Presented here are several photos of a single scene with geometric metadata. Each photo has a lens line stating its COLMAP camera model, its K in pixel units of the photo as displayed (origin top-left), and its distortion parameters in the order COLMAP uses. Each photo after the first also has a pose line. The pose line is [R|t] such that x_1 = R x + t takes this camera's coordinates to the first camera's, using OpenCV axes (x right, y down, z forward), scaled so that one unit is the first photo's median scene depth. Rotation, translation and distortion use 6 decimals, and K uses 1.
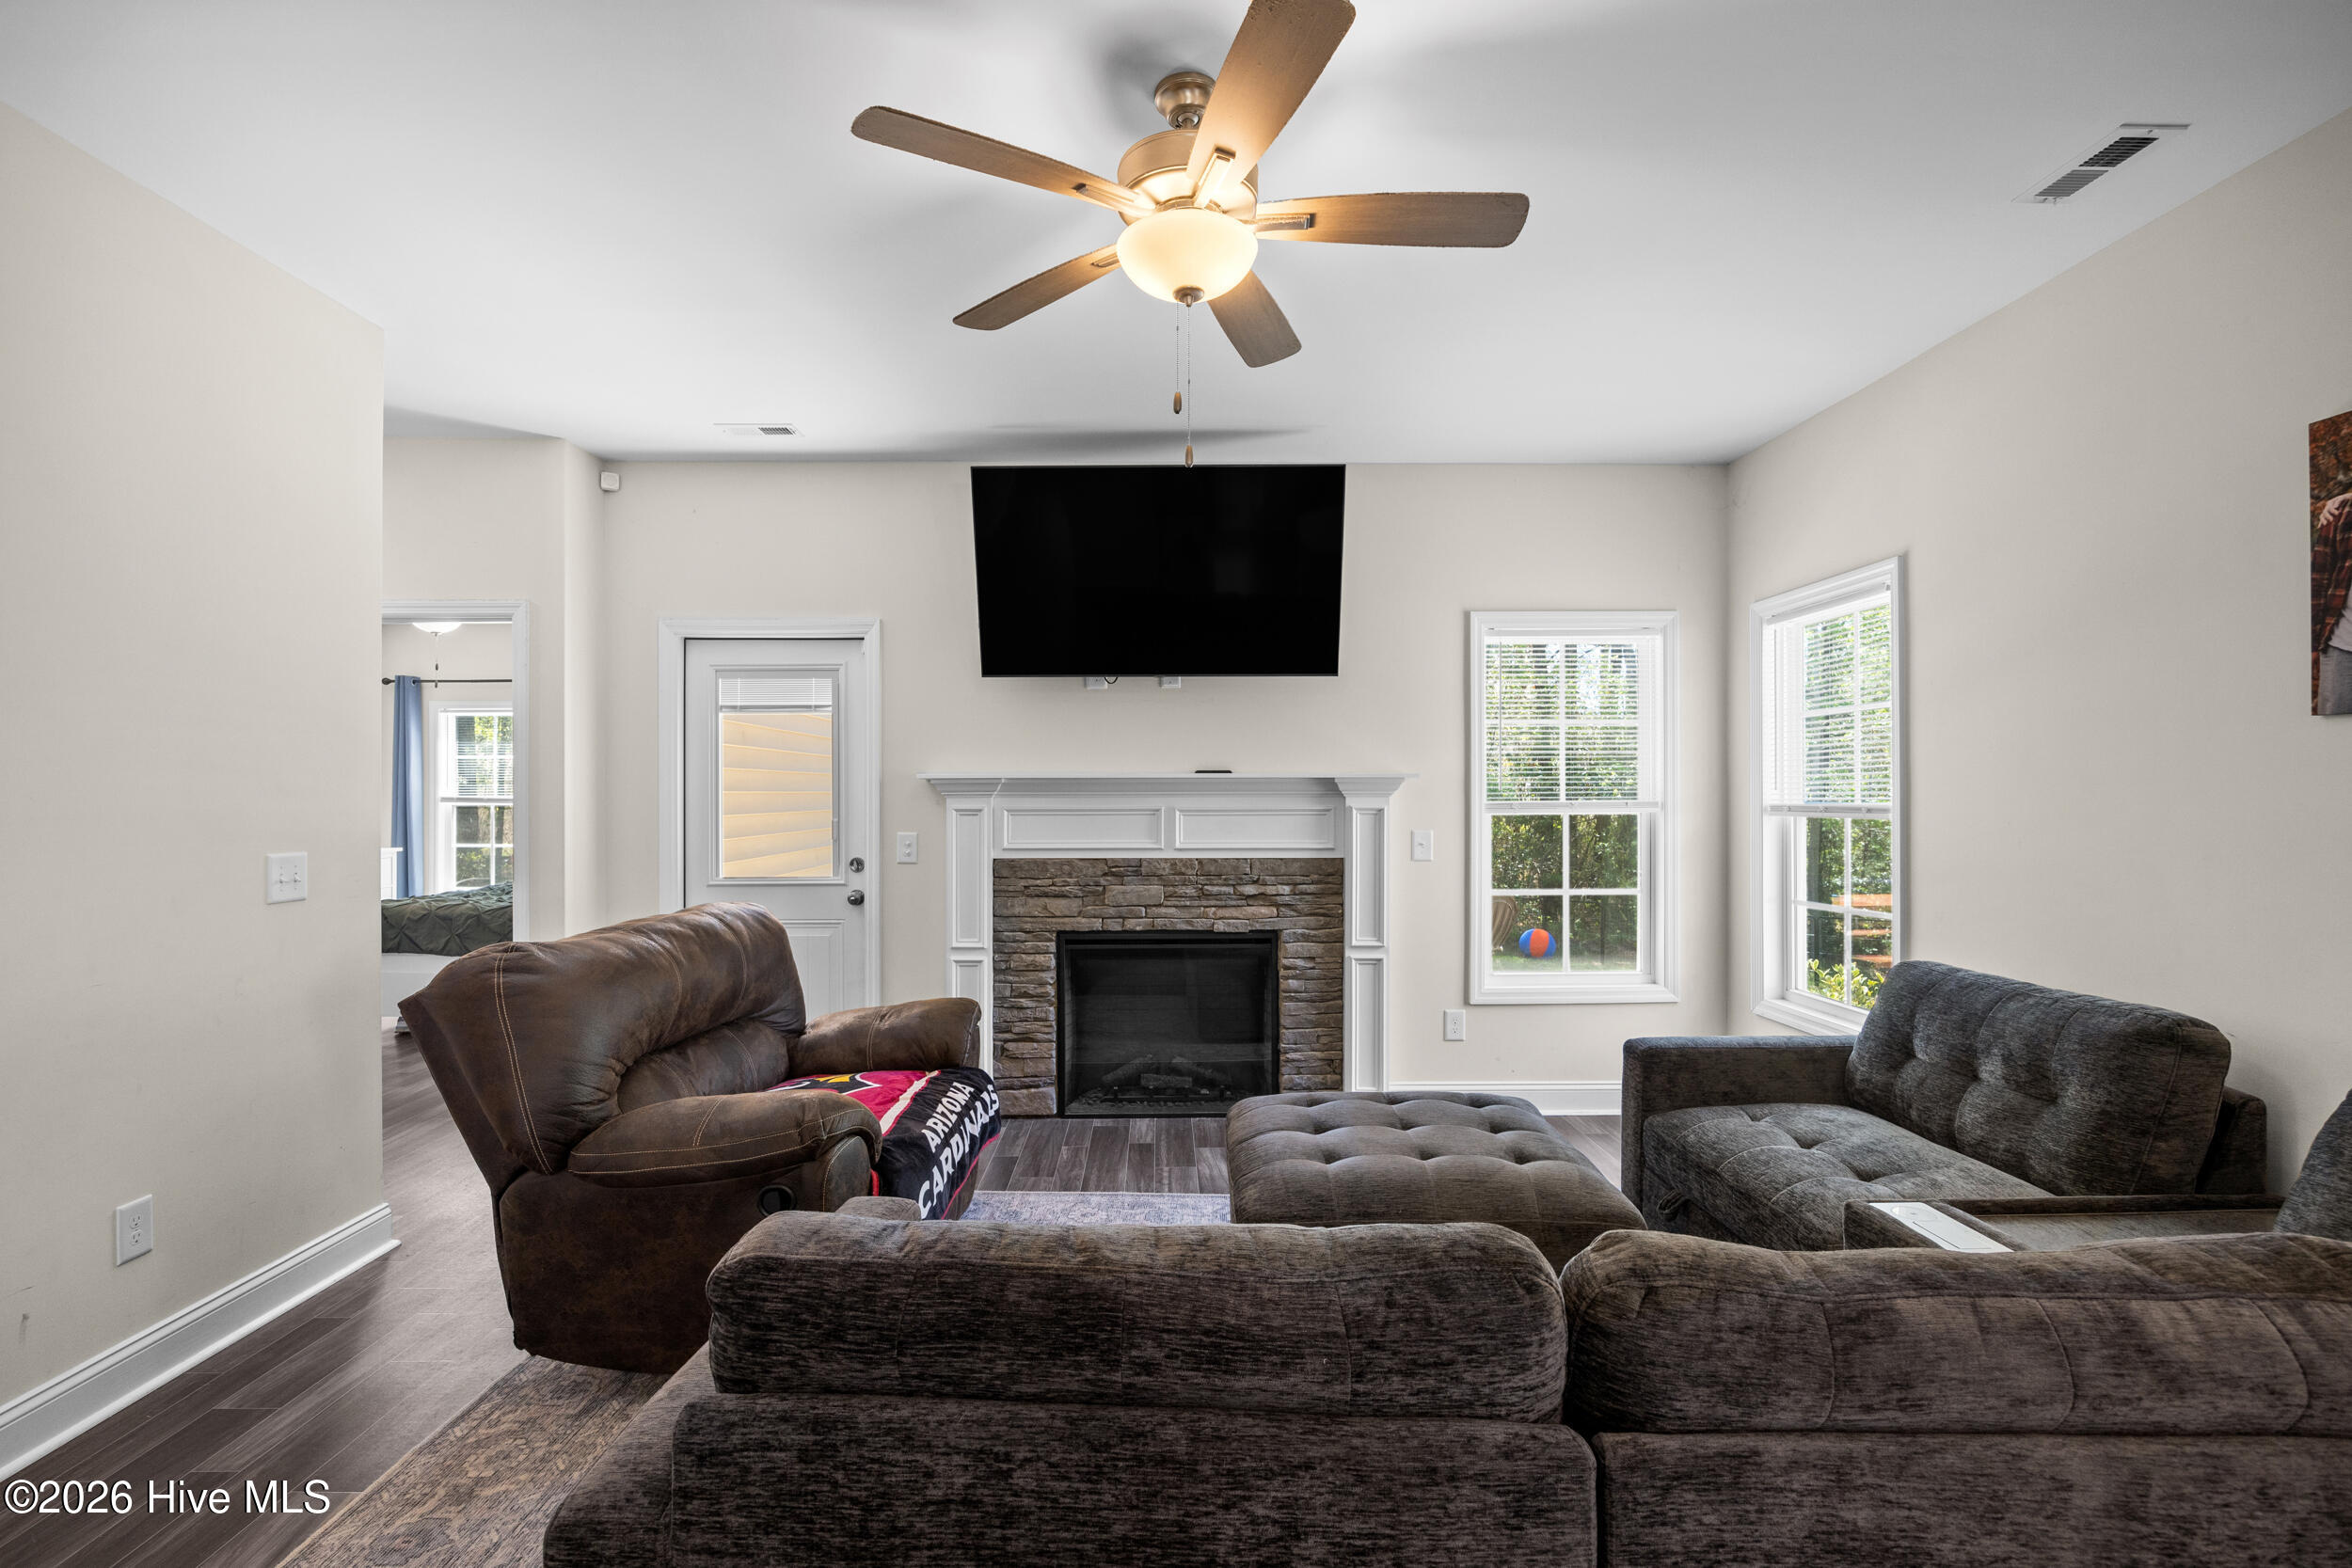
lens RADIAL K [[1071.1, 0, 1153.7], [0, 1071.1, 787.9], [0, 0, 1]] dist [-0.008614, 0.000700]
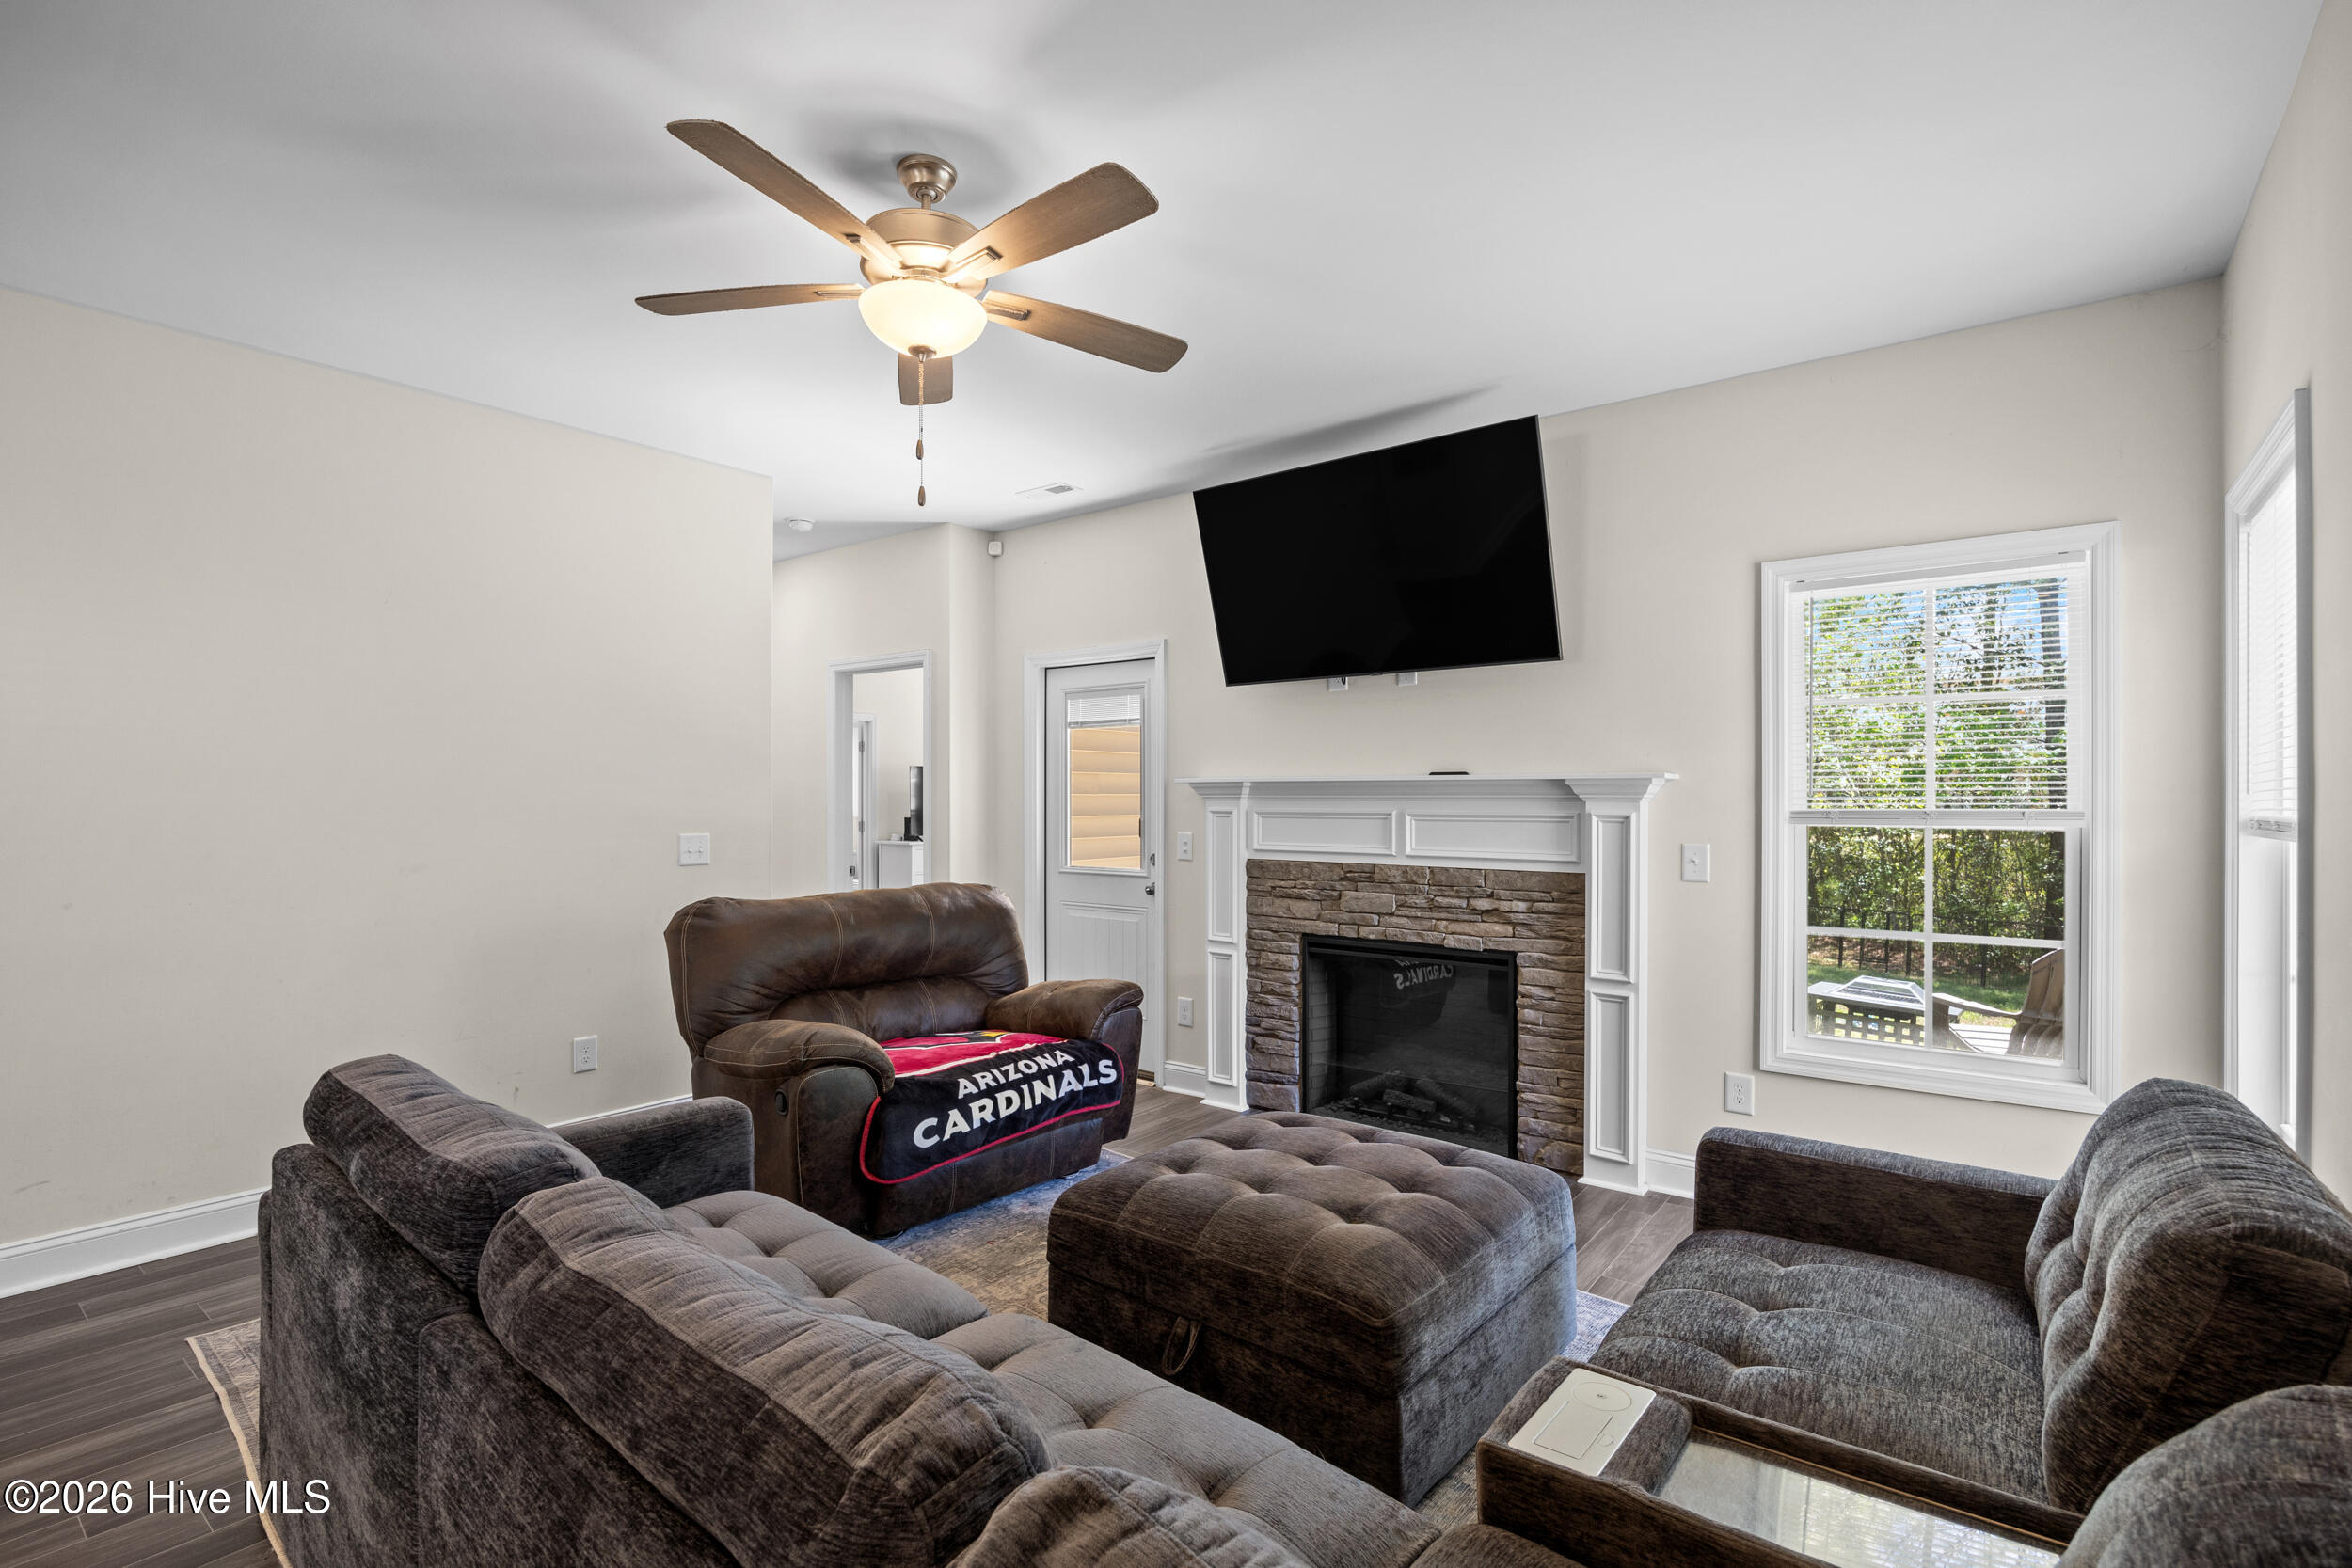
lens RADIAL K [[1071.1, 0, 1156.8], [0, 1071.1, 792.5], [0, 0, 1]] dist [-0.008614, 0.000700]
pose [[0.787284, 0.000512, -0.616591, 0.427993], [0.000550, 0.999999, 0.001533, -0.000277], [0.616591, -0.001546, 0.787282, 0.122389]]
